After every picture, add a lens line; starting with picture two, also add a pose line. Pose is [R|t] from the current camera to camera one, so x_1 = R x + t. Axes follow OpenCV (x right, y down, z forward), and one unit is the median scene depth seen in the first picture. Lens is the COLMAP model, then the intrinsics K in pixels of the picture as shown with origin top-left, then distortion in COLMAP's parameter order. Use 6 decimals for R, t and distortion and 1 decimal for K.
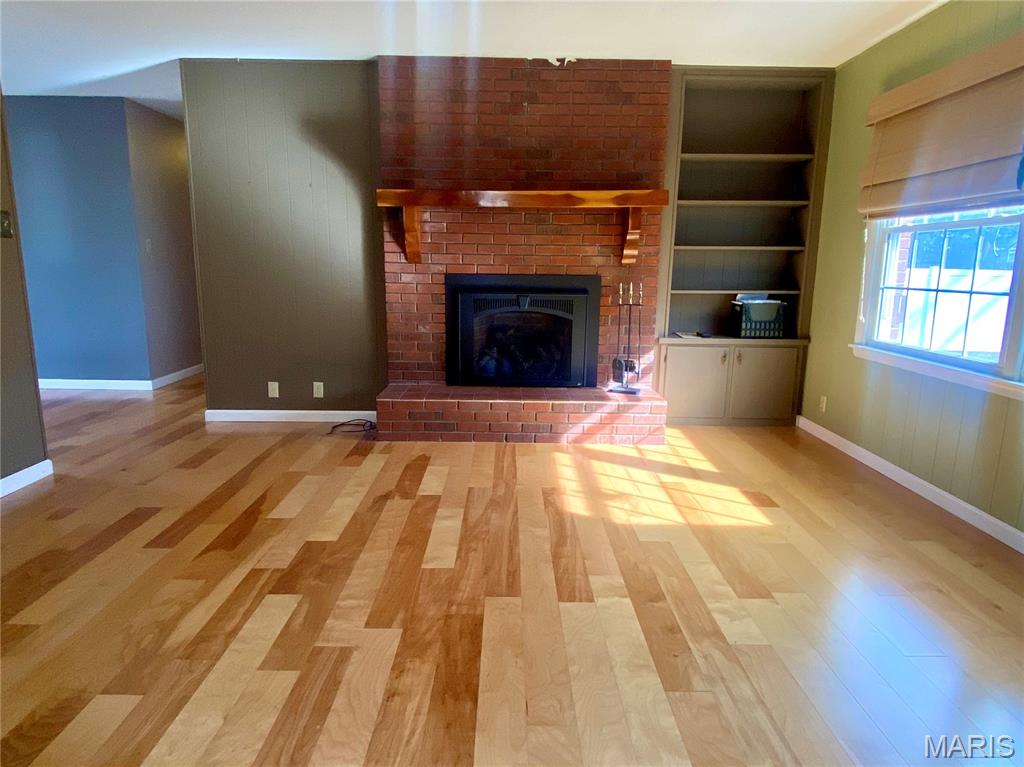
lens RADIAL K [[630.9, 0, 502.9], [0, 630.9, 387.0], [0, 0, 1]] dist [0.044237, -0.007382]
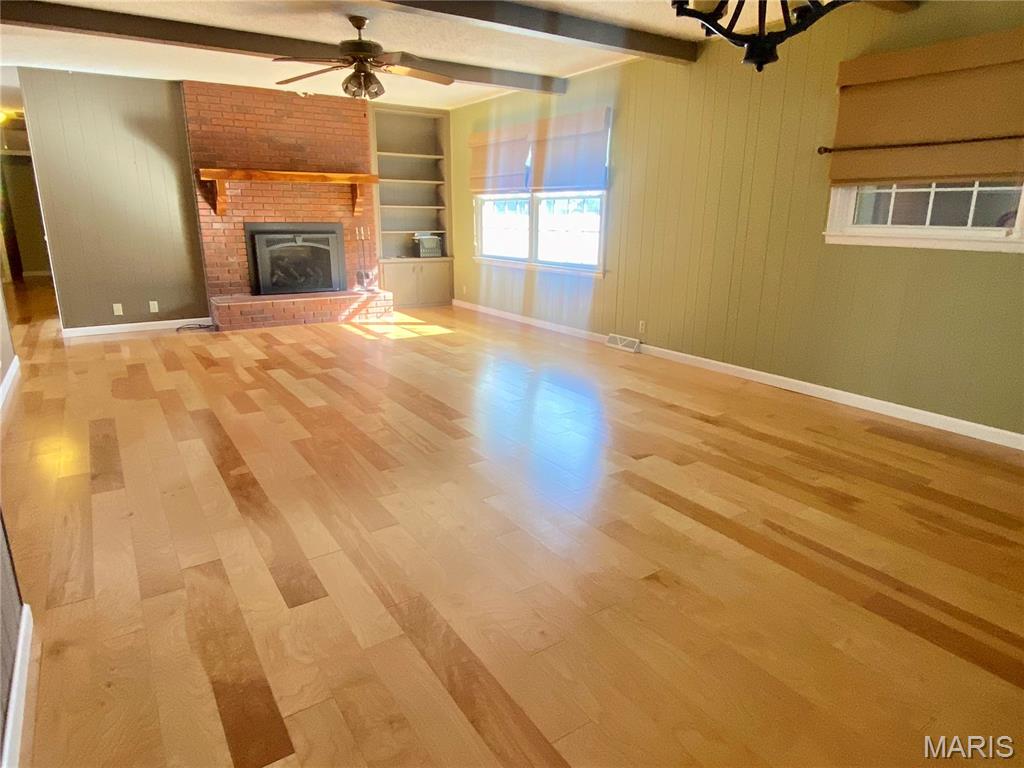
lens RADIAL K [[630.9, 0, 515.0], [0, 630.9, 384.9], [0, 0, 1]] dist [0.044237, -0.007382]
pose [[0.830935, -0.154409, 0.534514, -0.439027], [0.112584, 0.987507, 0.110249, 0.118002], [-0.544859, -0.031432, 0.837938, -0.697190]]
